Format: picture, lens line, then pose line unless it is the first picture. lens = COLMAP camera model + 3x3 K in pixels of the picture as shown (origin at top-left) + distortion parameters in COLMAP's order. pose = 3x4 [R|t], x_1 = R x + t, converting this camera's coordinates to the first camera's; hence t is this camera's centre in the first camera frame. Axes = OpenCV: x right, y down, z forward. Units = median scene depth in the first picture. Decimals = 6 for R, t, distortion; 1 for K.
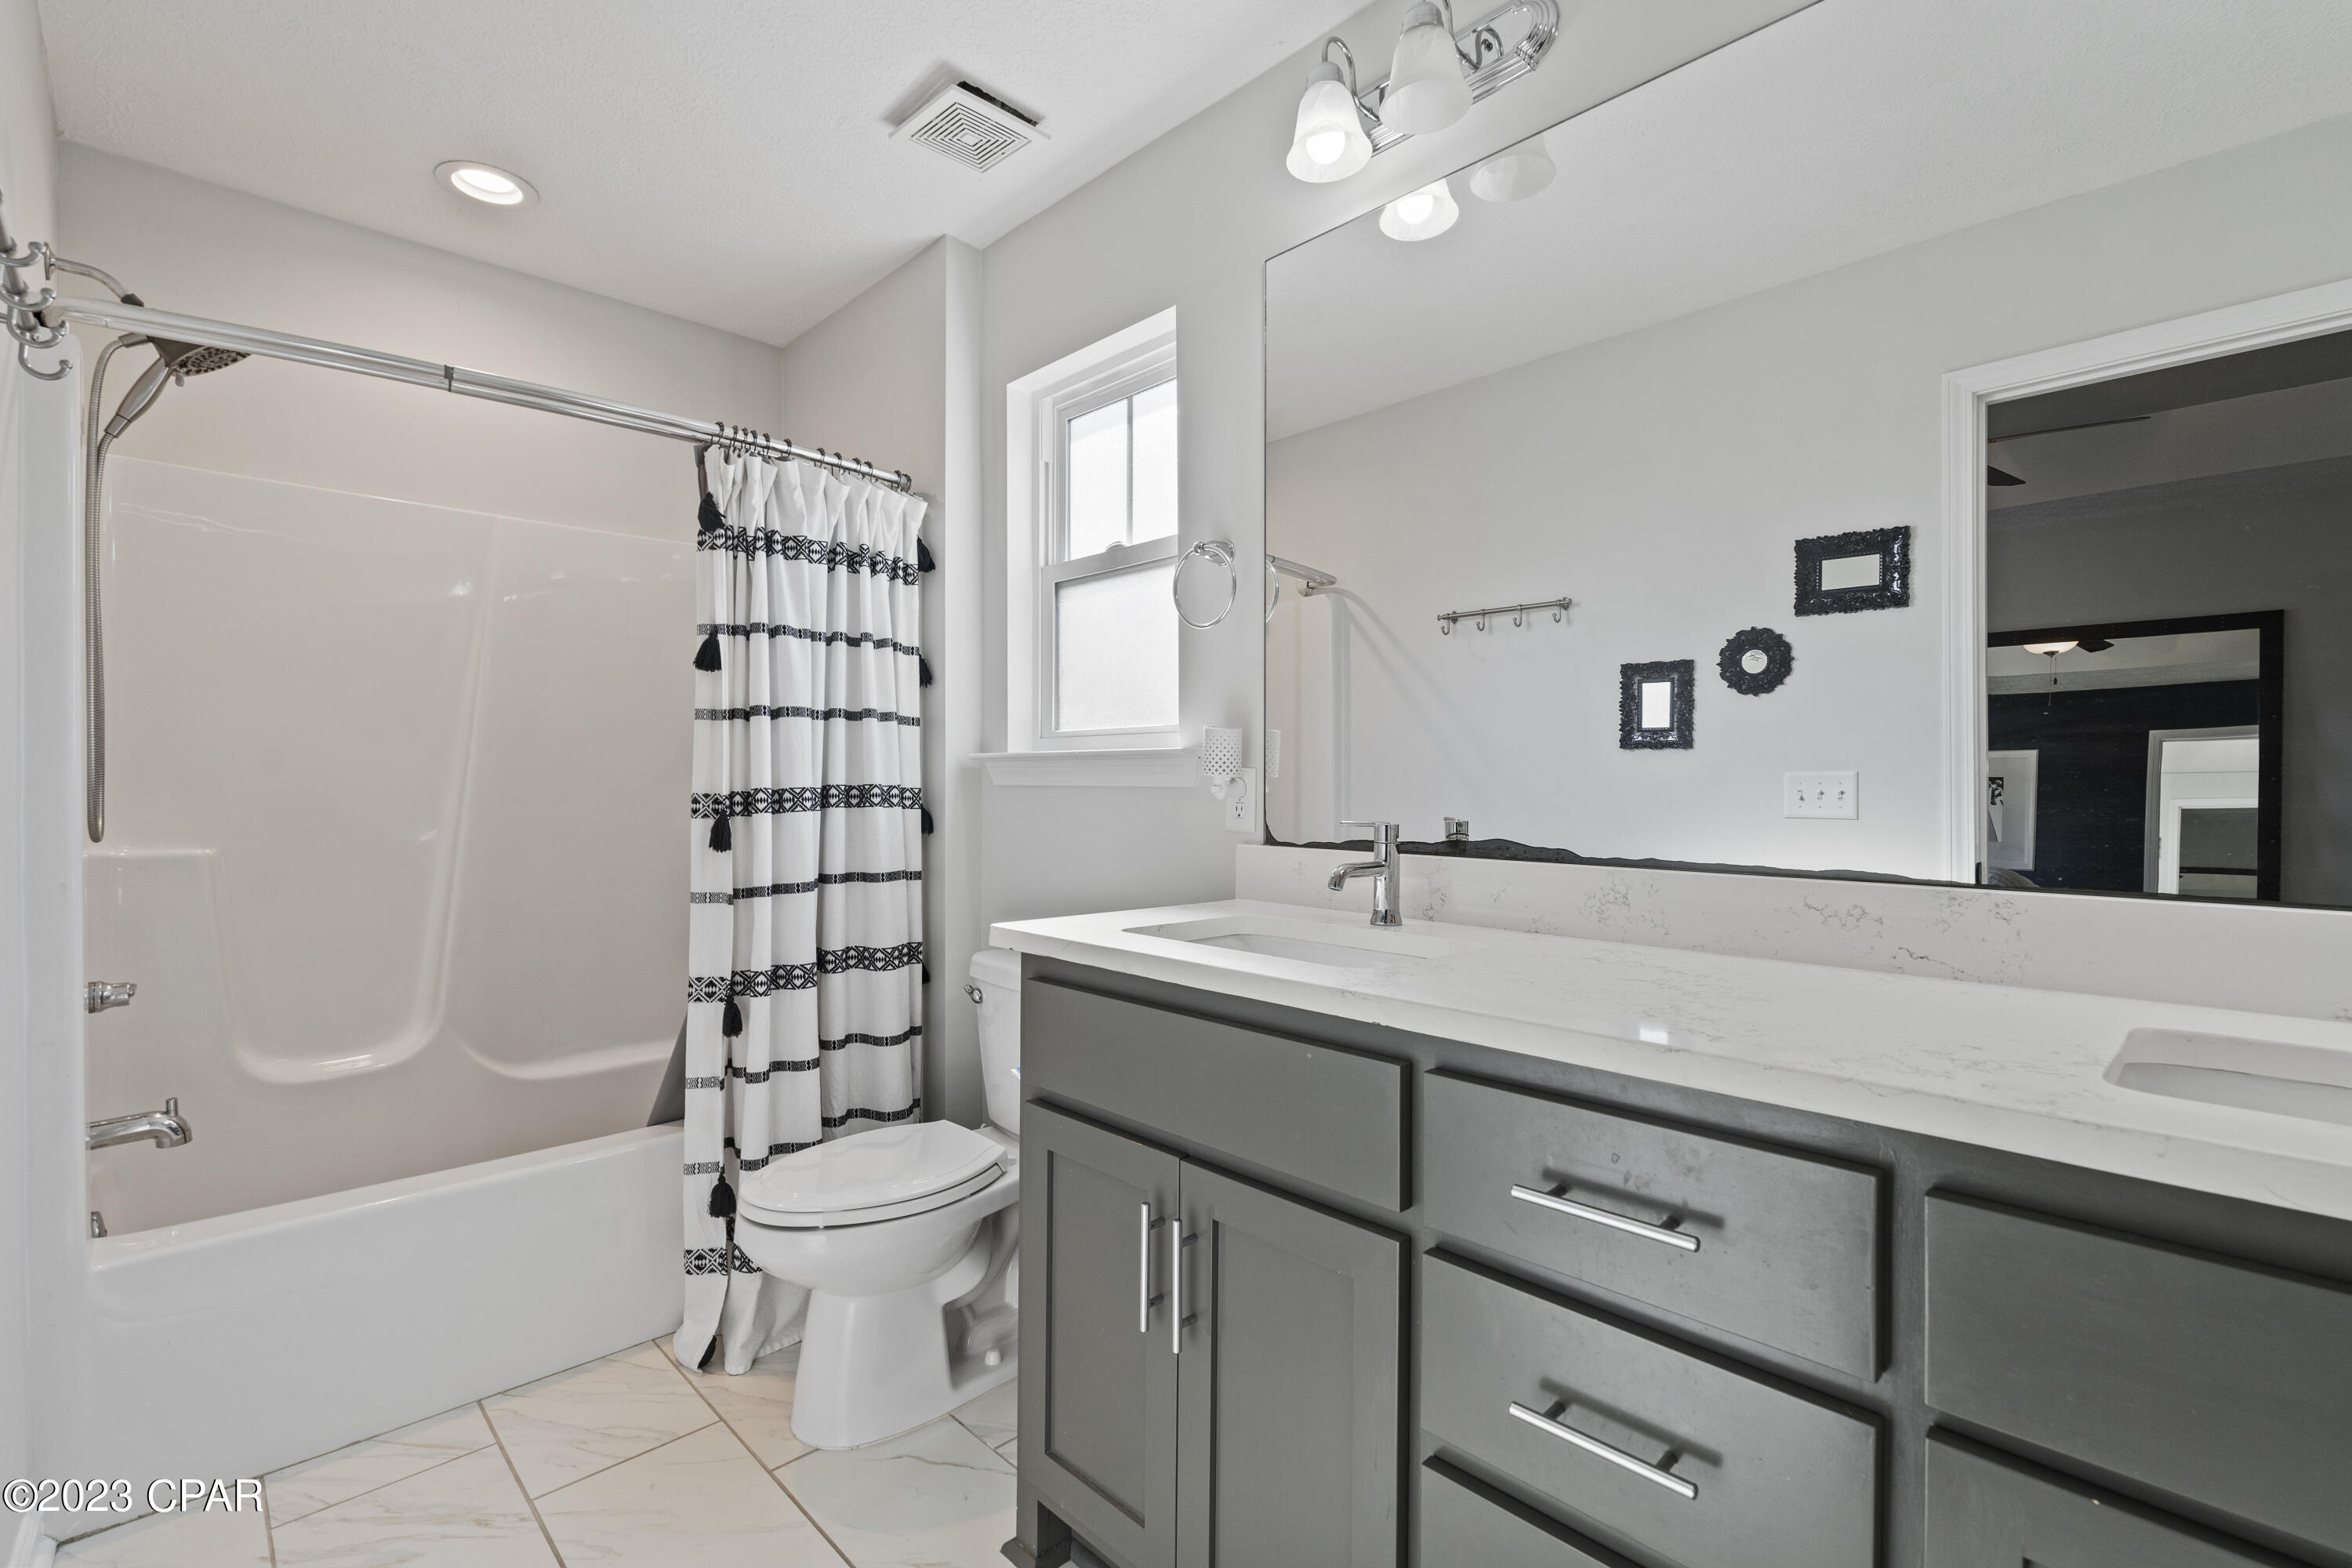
lens RADIAL K [[1045.1, 0, 1176.0], [0, 1045.1, 784.0], [0, 0, 1]] dist [-0.003391, -0.000493]
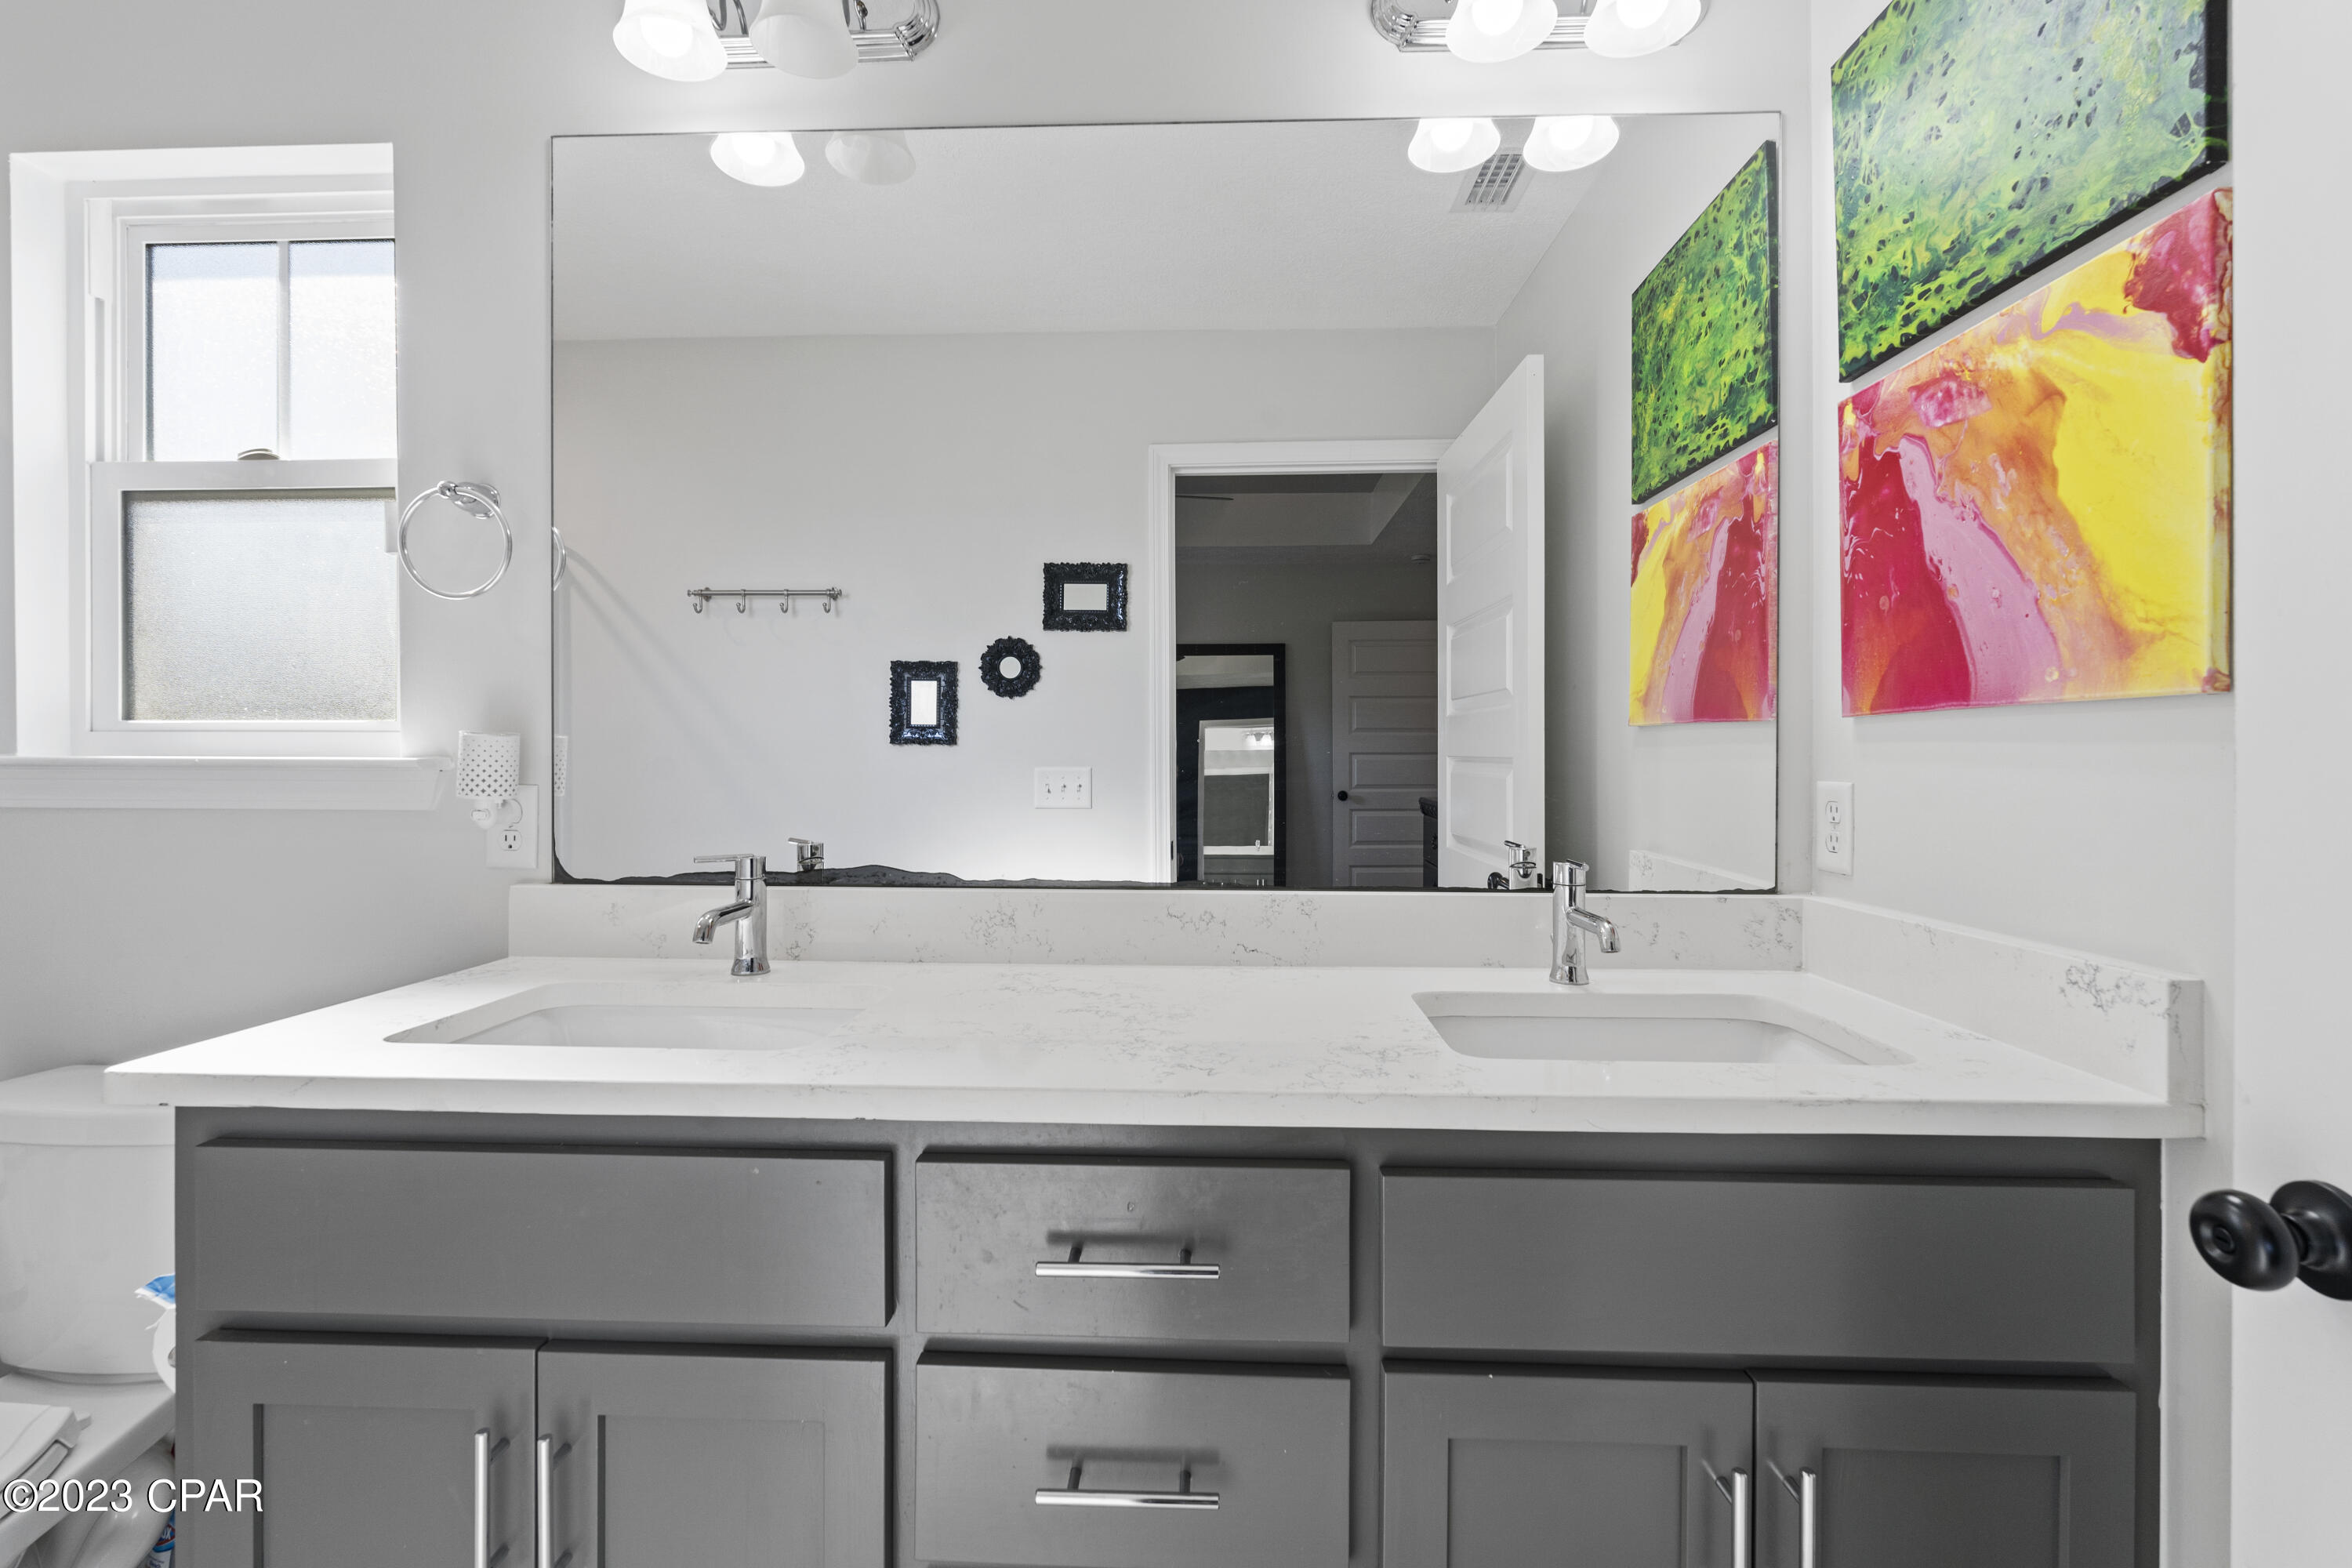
lens RADIAL K [[1050.1, 0, 1180.2], [0, 1050.1, 756.7], [0, 0, 1]] dist [-0.004170, -0.000113]
pose [[0.722670, -0.003686, 0.691184, -0.090720], [0.000704, 0.999989, 0.004597, -0.030901], [-0.691193, -0.002835, 0.722664, 0.082116]]
